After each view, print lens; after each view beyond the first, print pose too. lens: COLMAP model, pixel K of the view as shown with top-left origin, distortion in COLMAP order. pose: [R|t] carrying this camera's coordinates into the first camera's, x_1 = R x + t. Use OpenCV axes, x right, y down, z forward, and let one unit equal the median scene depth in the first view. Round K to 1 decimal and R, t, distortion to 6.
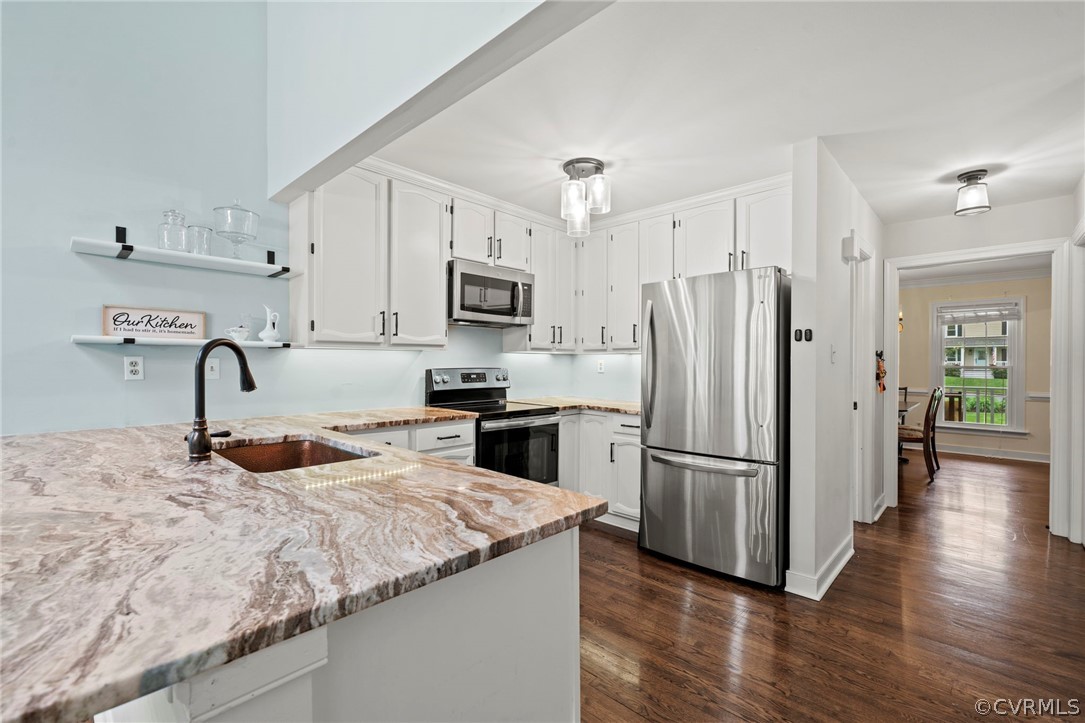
lens RADIAL K [[474.7, 0, 540.3], [0, 474.7, 367.6], [0, 0, 1]] dist [-0.000047, 0.000095]
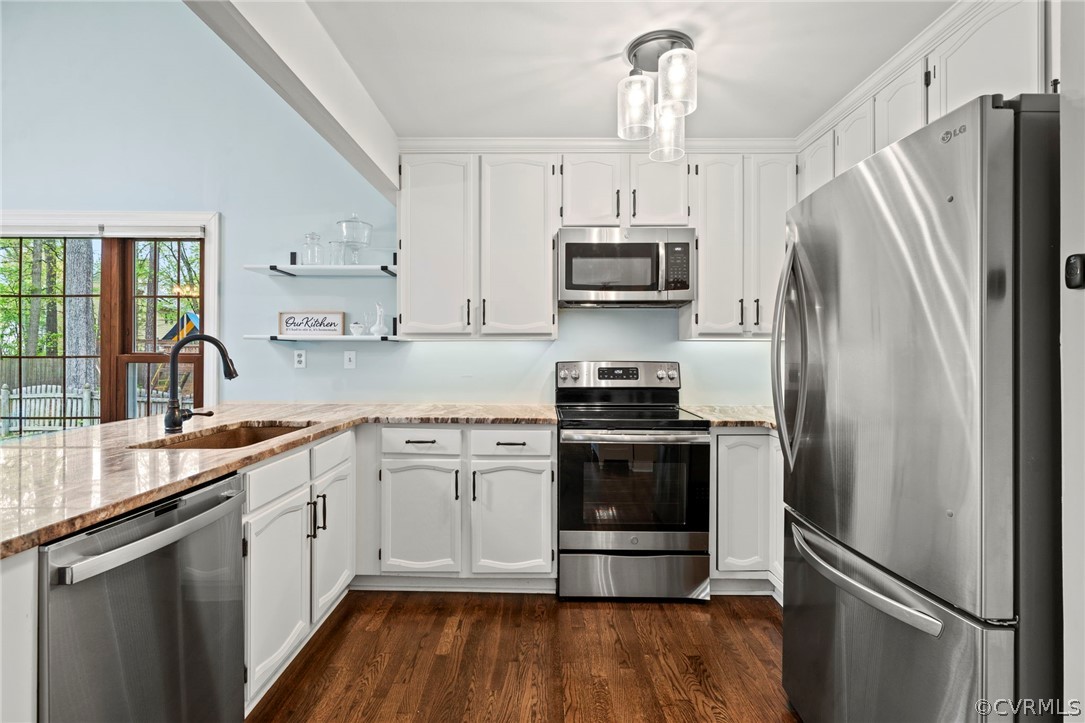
lens RADIAL K [[506.7, 0, 540.0], [0, 506.7, 352.0], [0, 0, 1]] dist [0.002198, 0.000181]
pose [[0.686478, -0.006403, -0.727123, 0.414265], [-0.006773, 0.999862, -0.015199, -0.000666], [0.727119, 0.015358, 0.686339, 0.359521]]
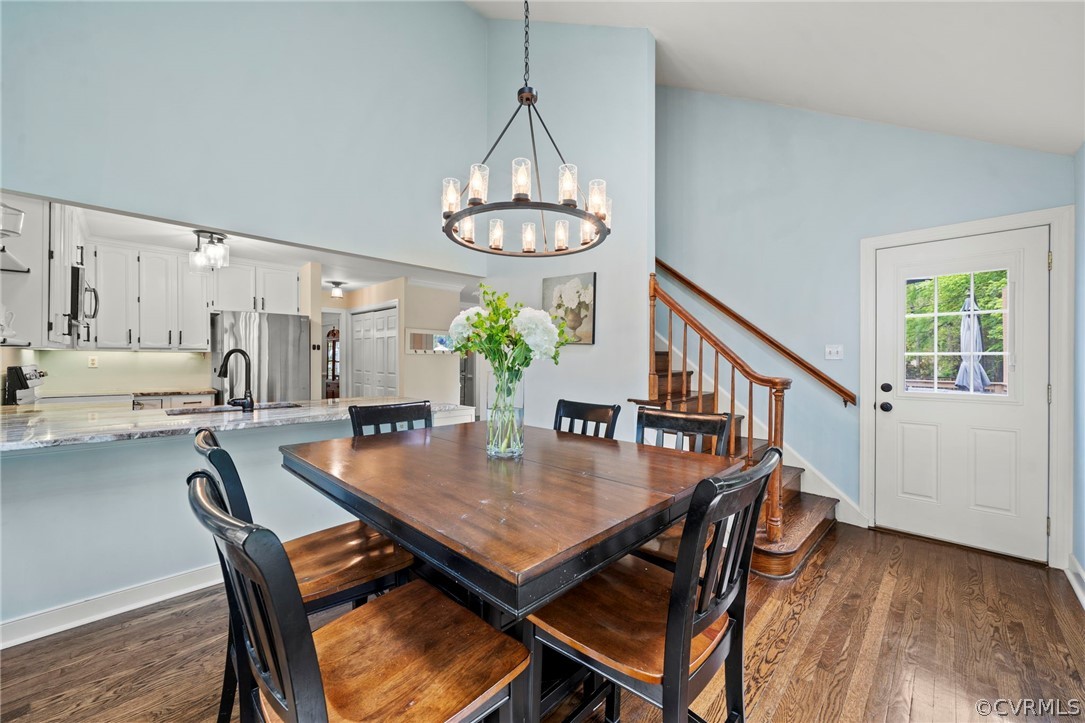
lens RADIAL K [[422.5, 0, 536.2], [0, 422.5, 361.7], [0, 0, 1]] dist [0.023707, -0.000028]
pose [[0.031992, -0.009894, 0.999439, -1.119021], [0.007104, 0.999928, 0.009672, -0.007672], [-0.999463, 0.006790, 0.032060, -0.098463]]
